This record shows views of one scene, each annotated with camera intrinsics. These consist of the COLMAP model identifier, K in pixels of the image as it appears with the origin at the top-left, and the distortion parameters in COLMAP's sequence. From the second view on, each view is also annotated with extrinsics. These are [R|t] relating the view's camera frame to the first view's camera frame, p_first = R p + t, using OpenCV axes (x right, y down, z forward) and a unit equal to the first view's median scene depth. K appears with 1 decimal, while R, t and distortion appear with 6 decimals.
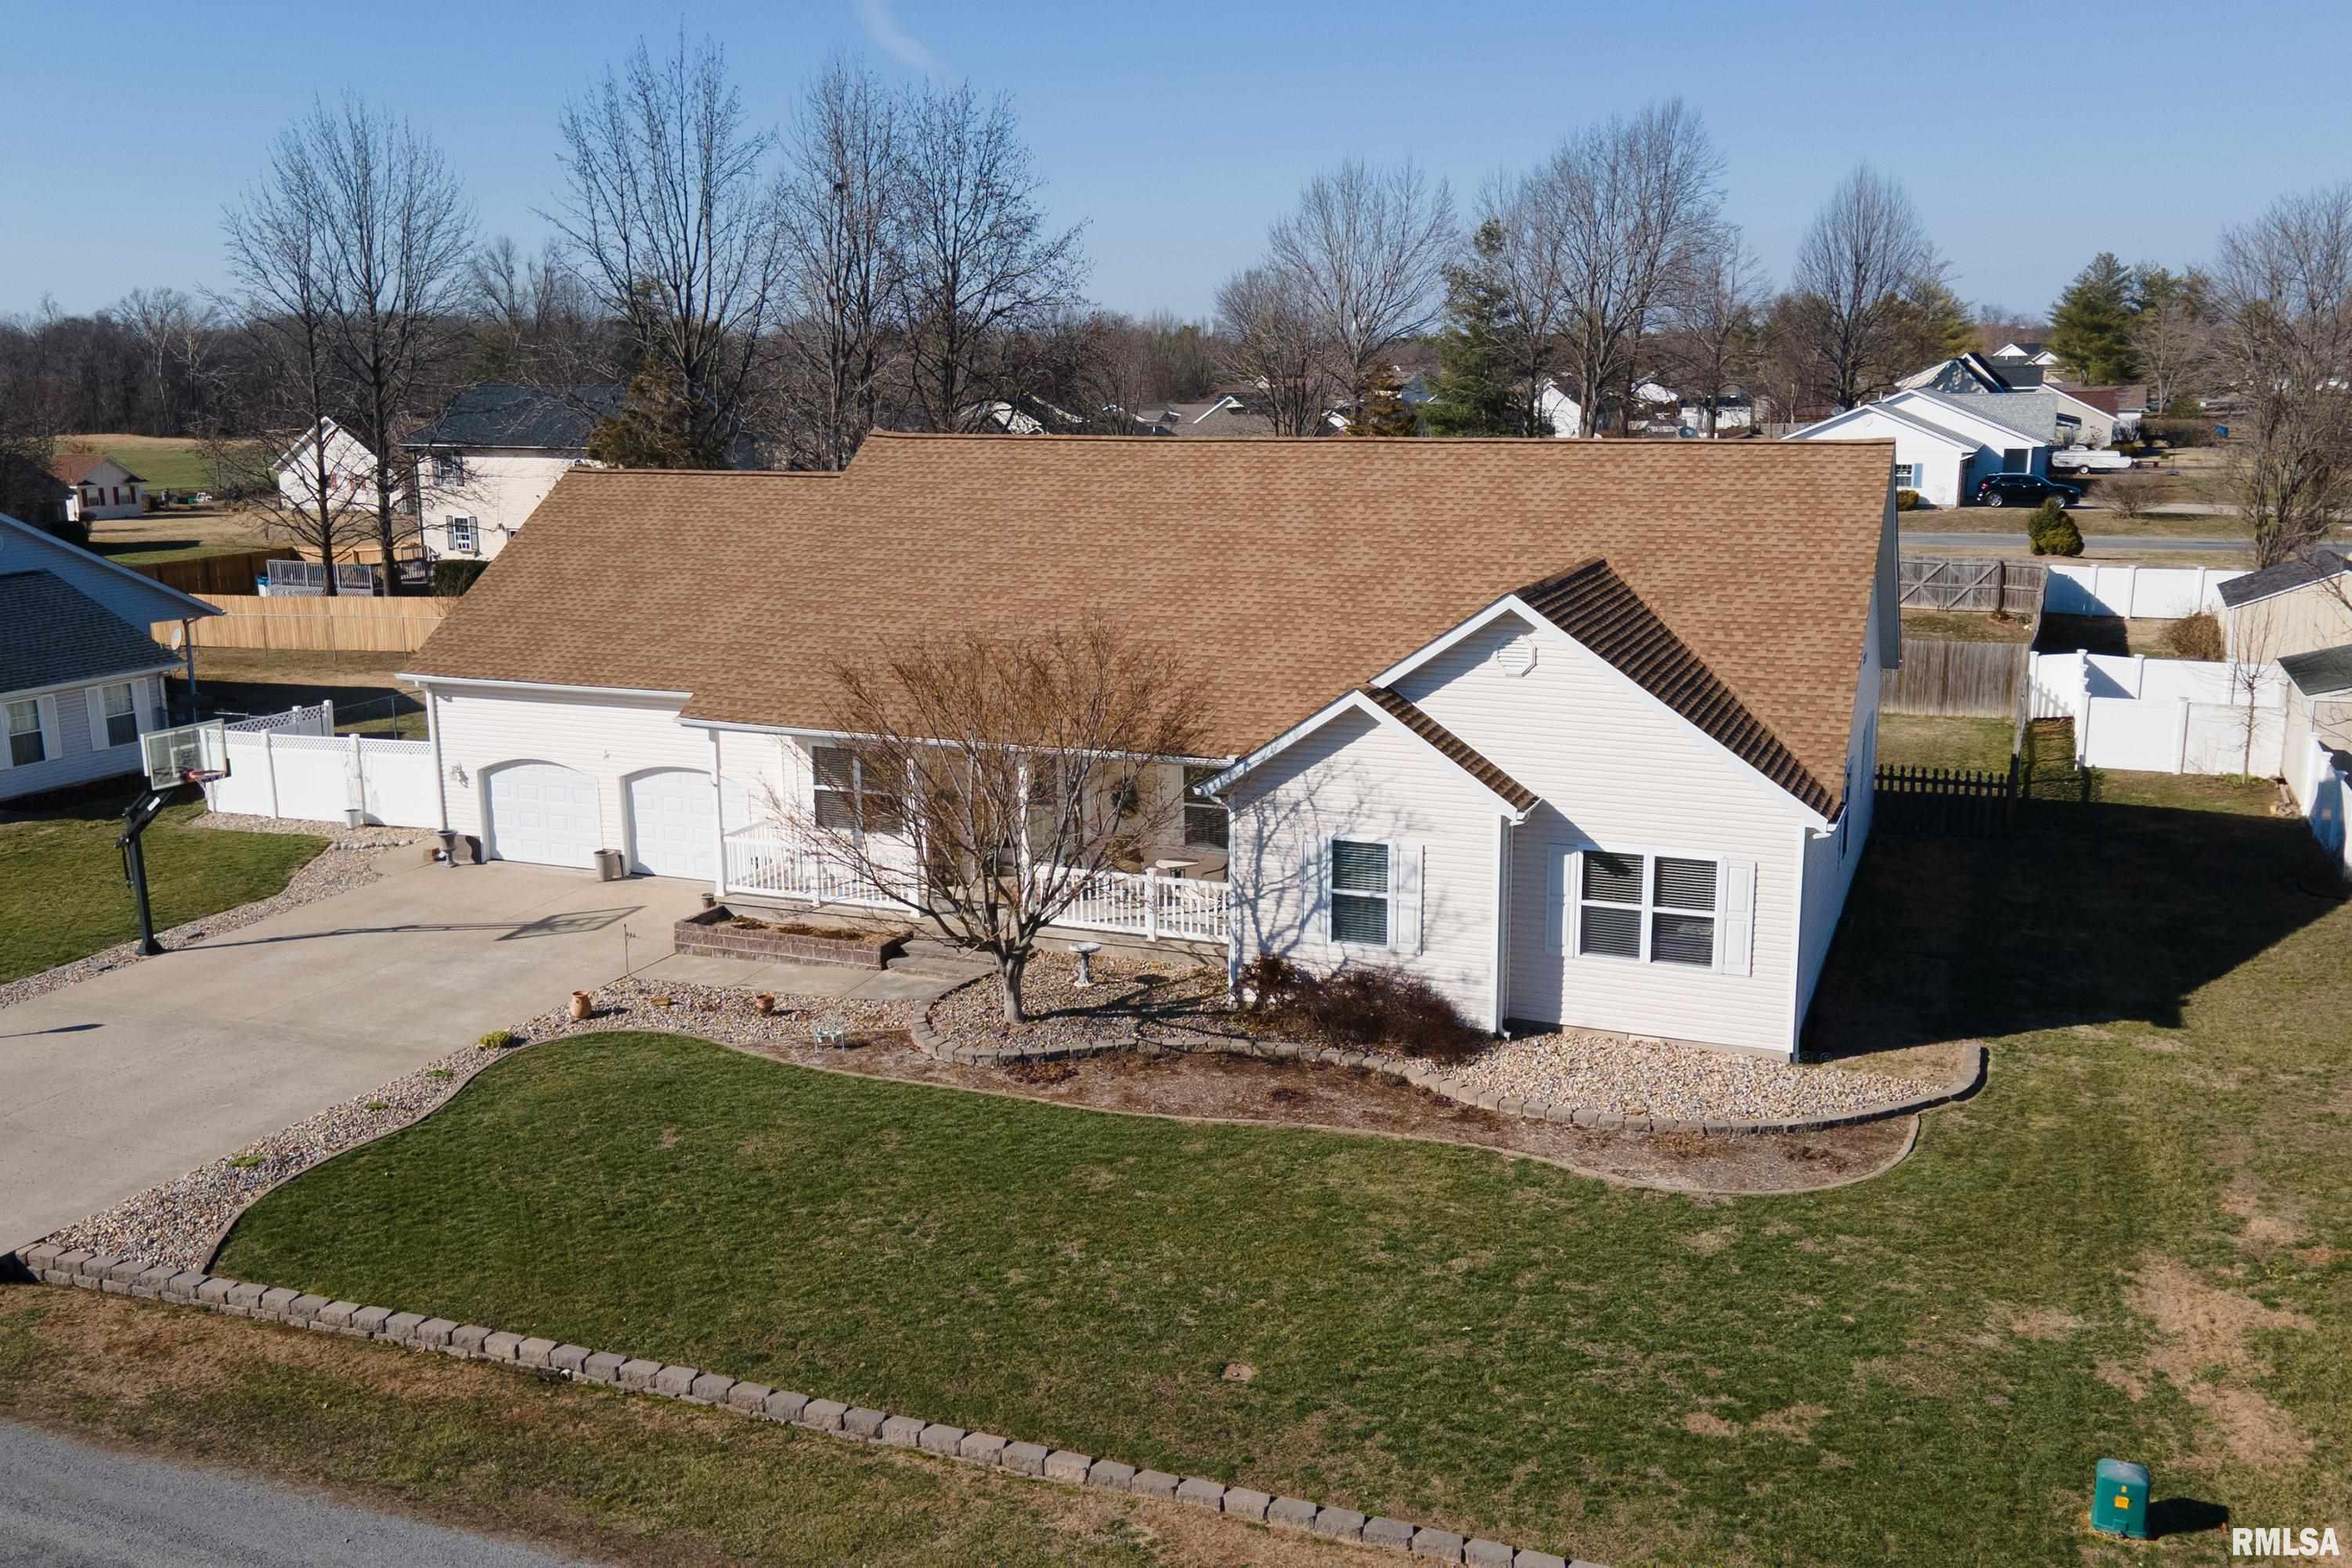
lens RADIAL K [[2037.8, 0, 1179.9], [0, 2037.8, 797.2], [0, 0, 1]] dist [0.007905, 0.048885]
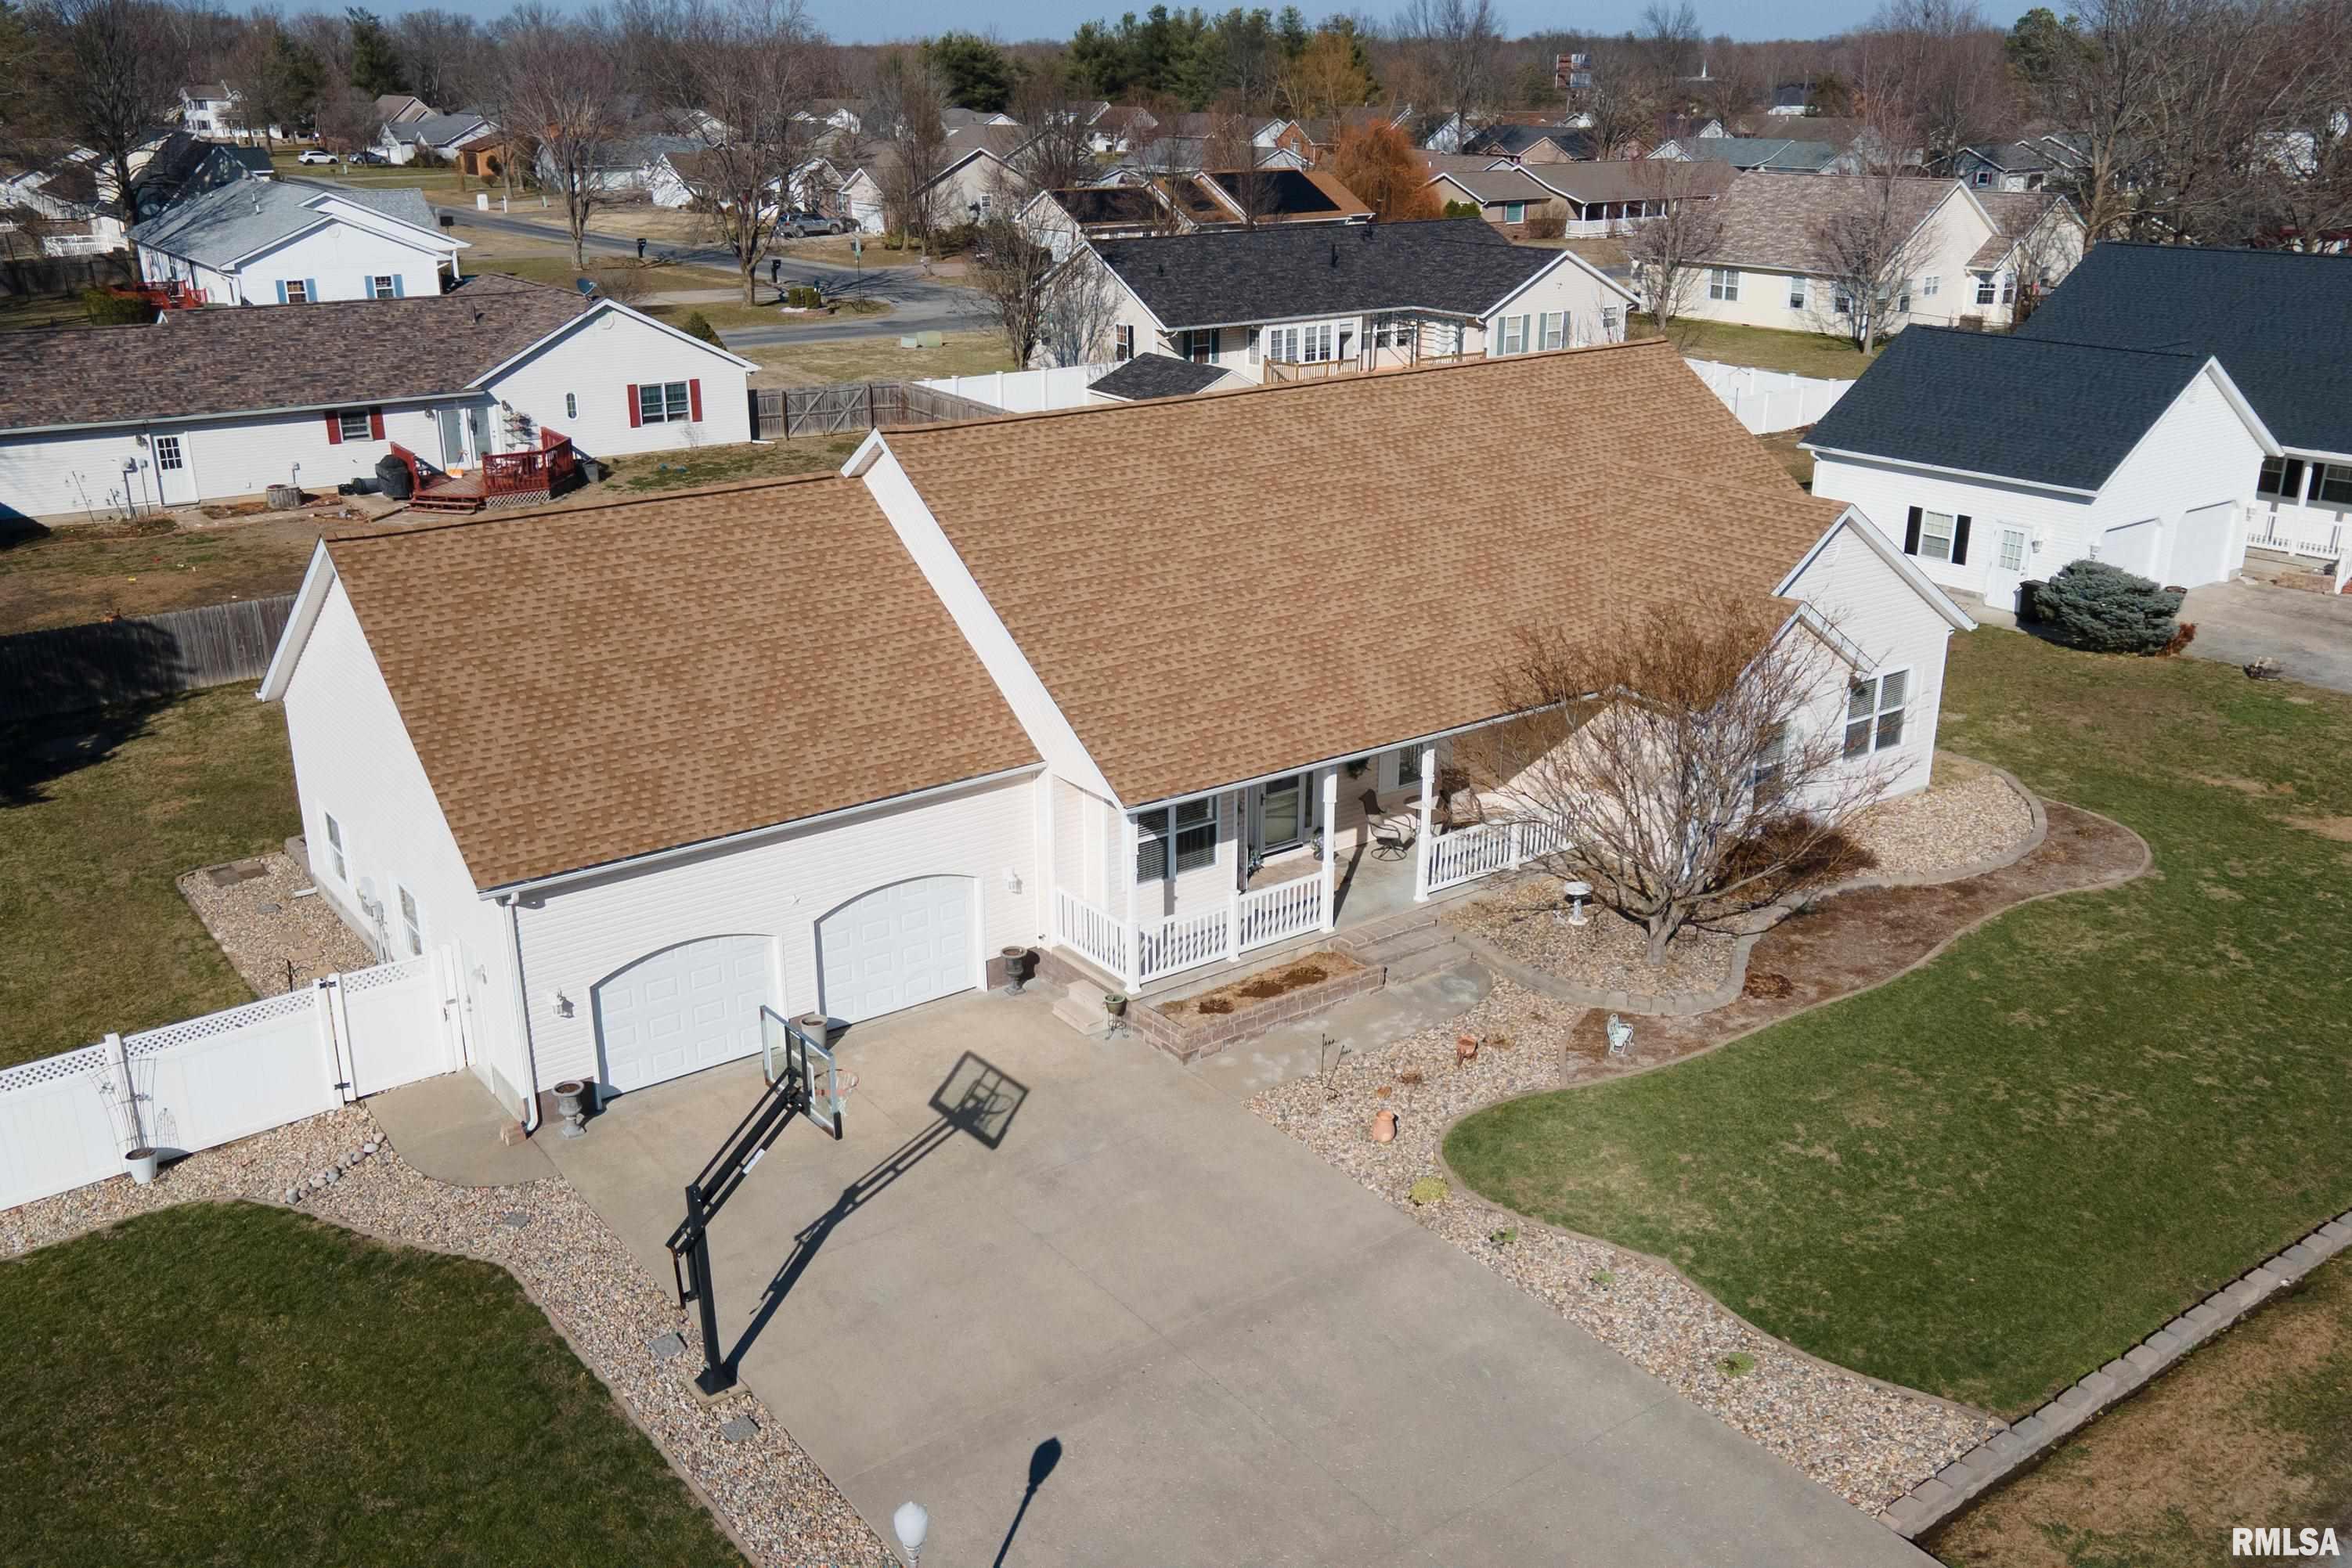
lens RADIAL K [[2037.8, 0, 1176.7], [0, 2037.8, 781.8], [0, 0, 1]] dist [0.007905, 0.048885]
pose [[0.516370, -0.277801, 0.810054, -1.172572], [0.179930, 0.960002, 0.214528, -0.290180], [-0.837250, 0.034977, 0.545701, 0.664343]]
